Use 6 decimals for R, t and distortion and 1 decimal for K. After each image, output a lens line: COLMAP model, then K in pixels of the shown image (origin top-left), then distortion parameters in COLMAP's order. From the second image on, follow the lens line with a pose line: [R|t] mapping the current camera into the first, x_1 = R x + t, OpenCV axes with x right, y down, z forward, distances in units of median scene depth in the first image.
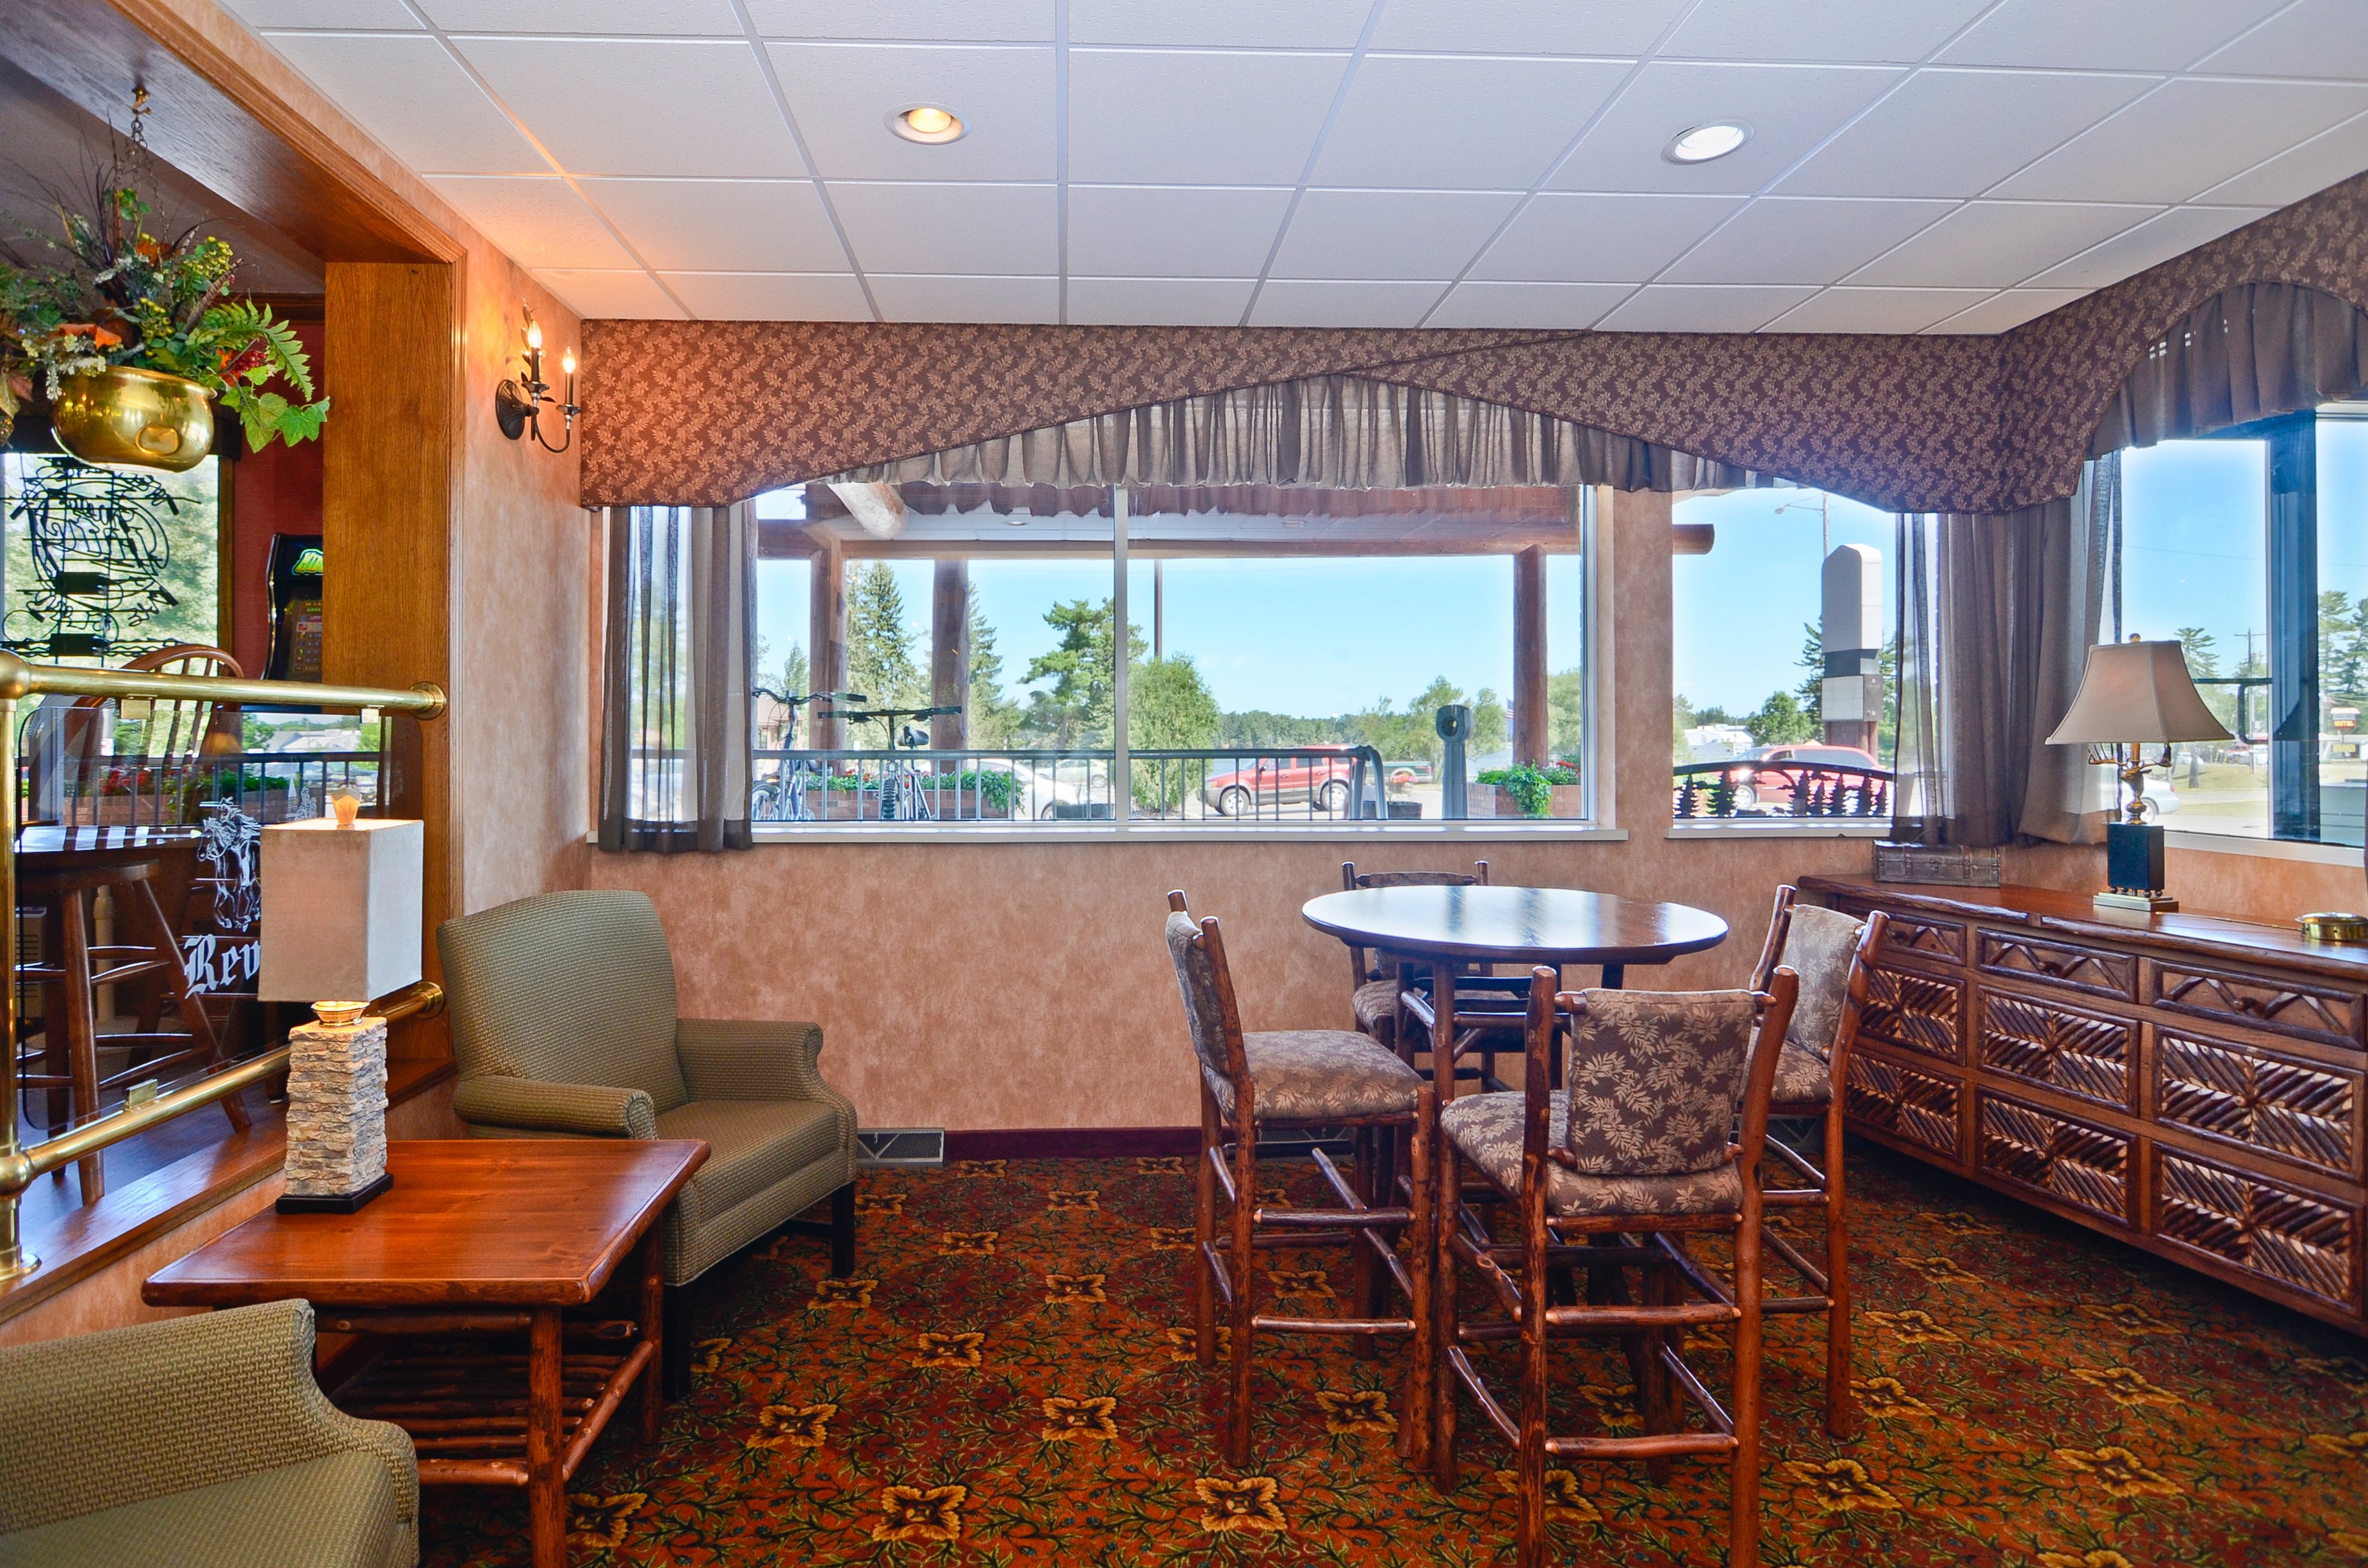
lens RADIAL K [[1139.9, 0, 1118.6], [0, 1139.9, 745.3], [0, 0, 1]] dist [-0.004024, -0.001845]
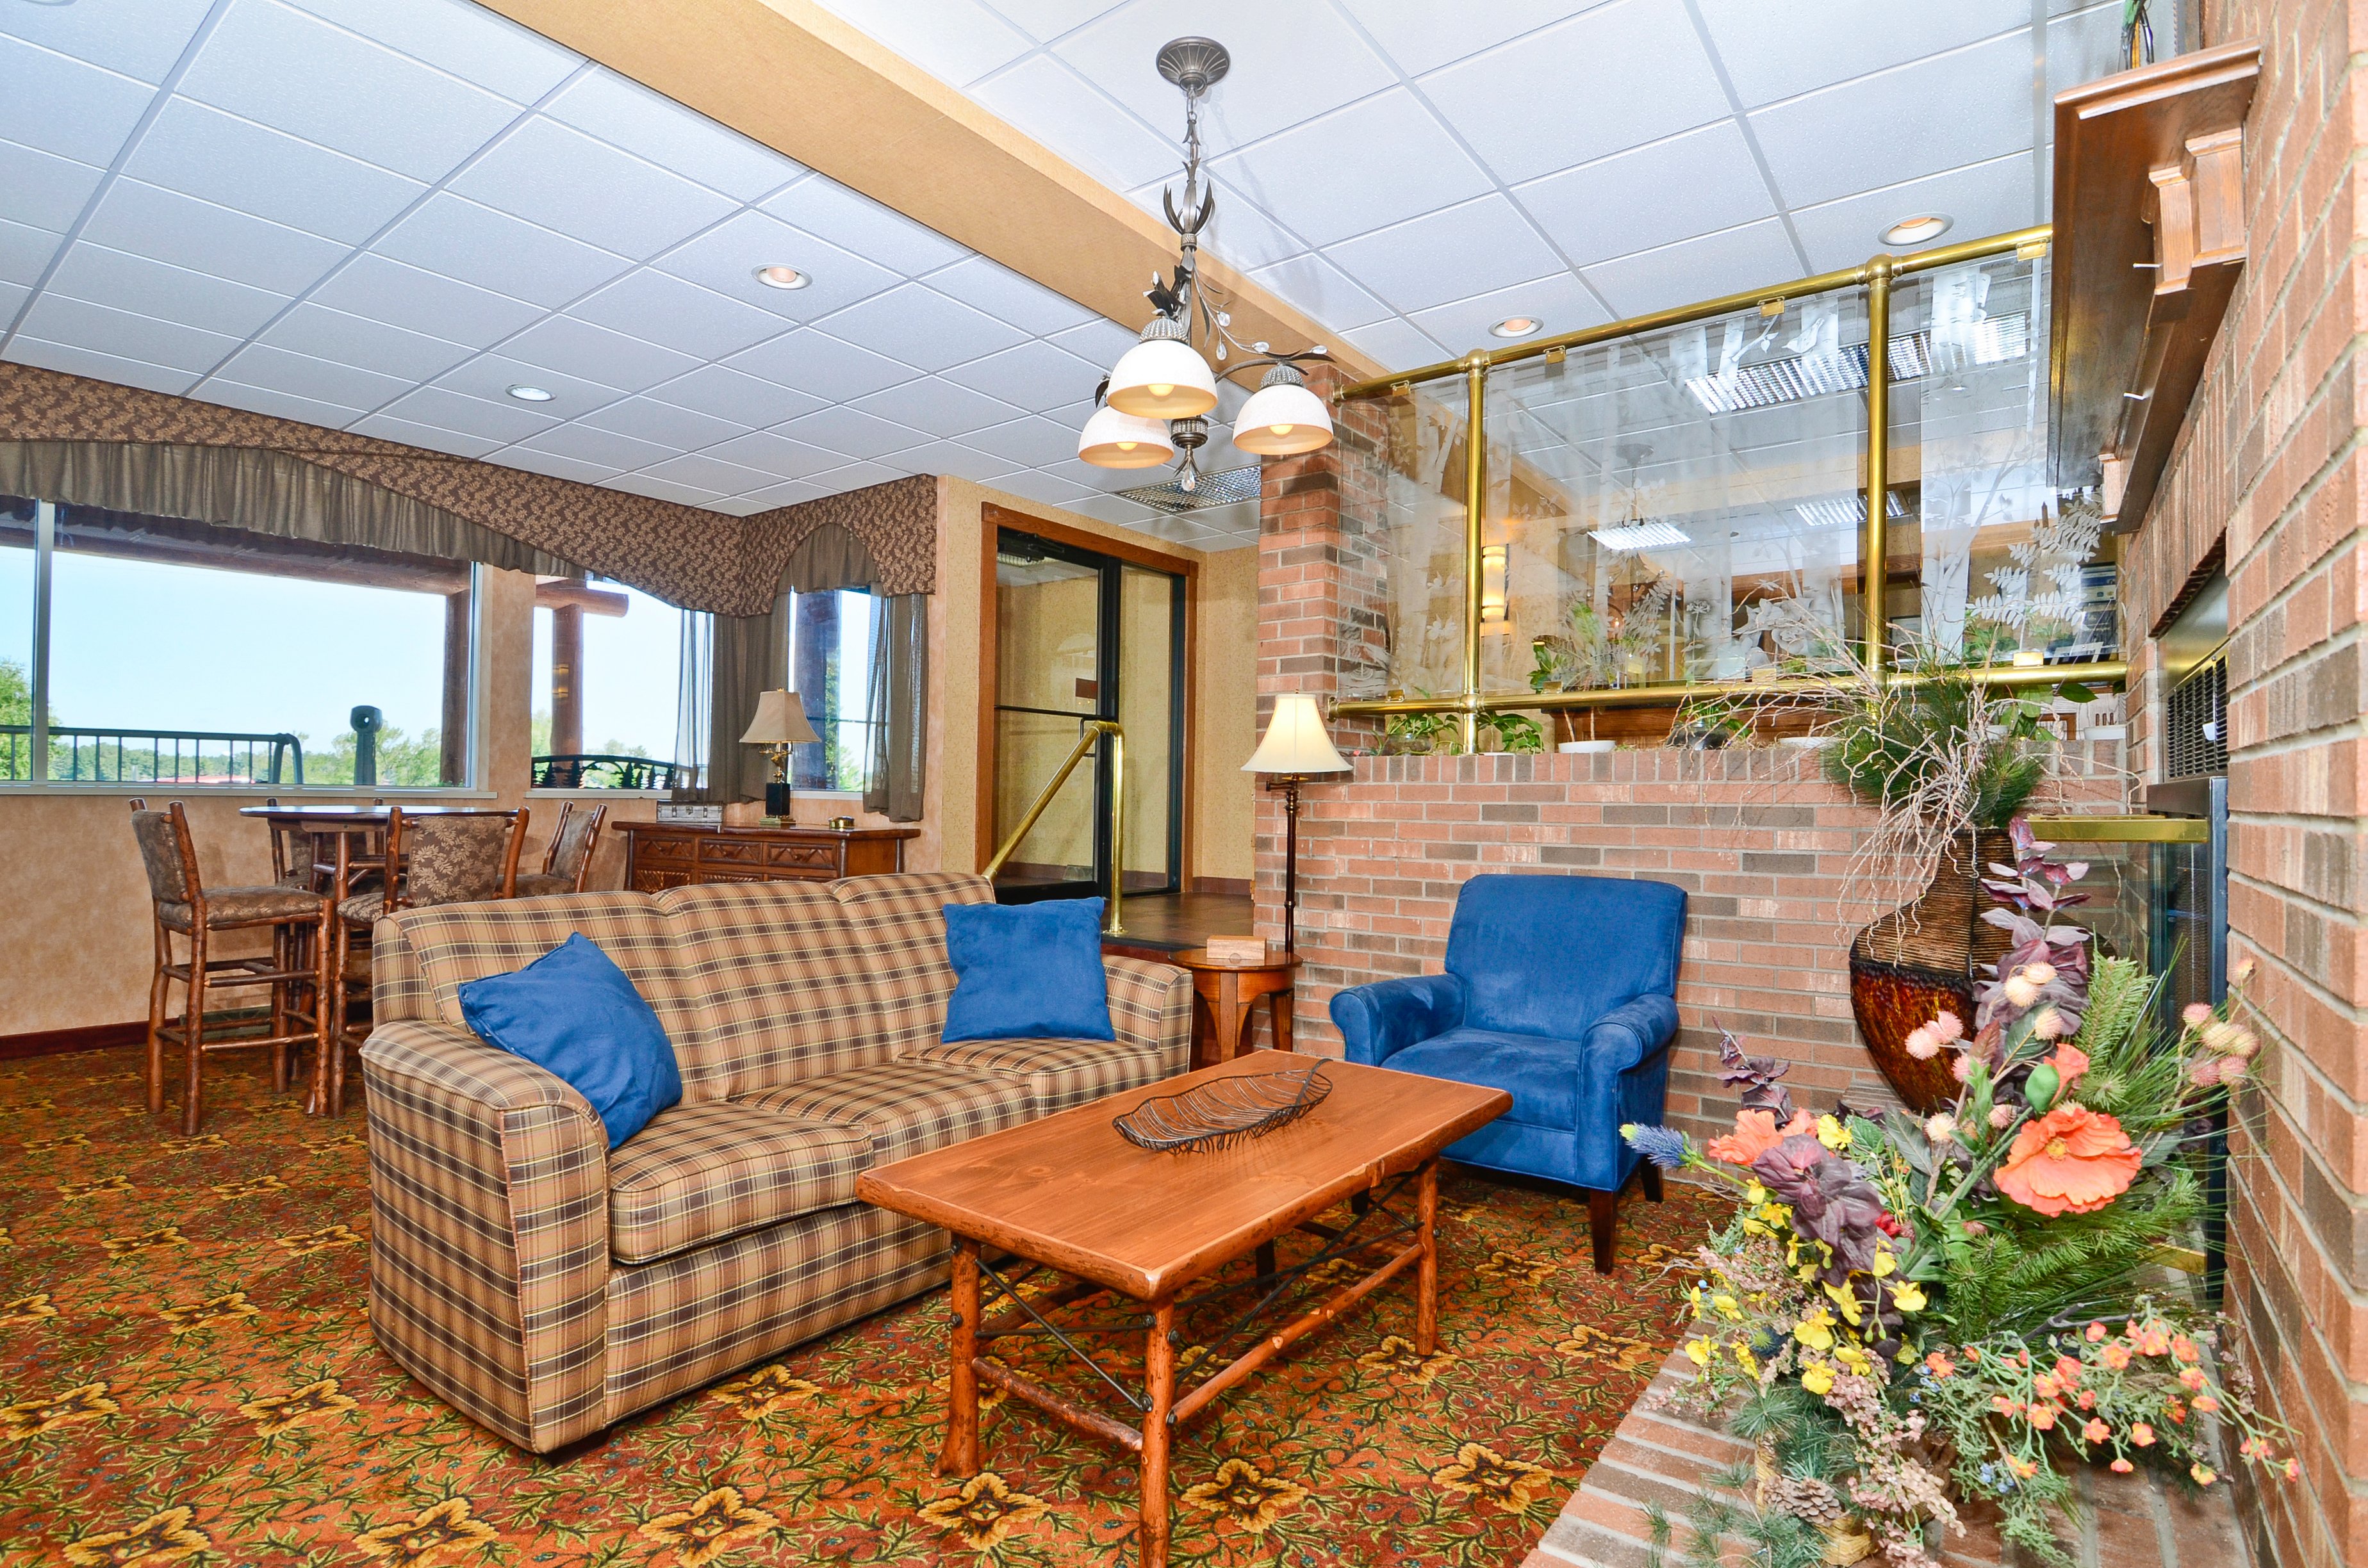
lens RADIAL K [[1139.9, 0, 1186.6], [0, 1139.9, 789.8], [0, 0, 1]] dist [-0.004024, -0.001845]
pose [[0.628360, 0.021717, 0.777620, -0.165531], [-0.014413, 0.999764, -0.016275, 0.087731], [-0.777790, -0.000982, 0.628524, -0.703698]]
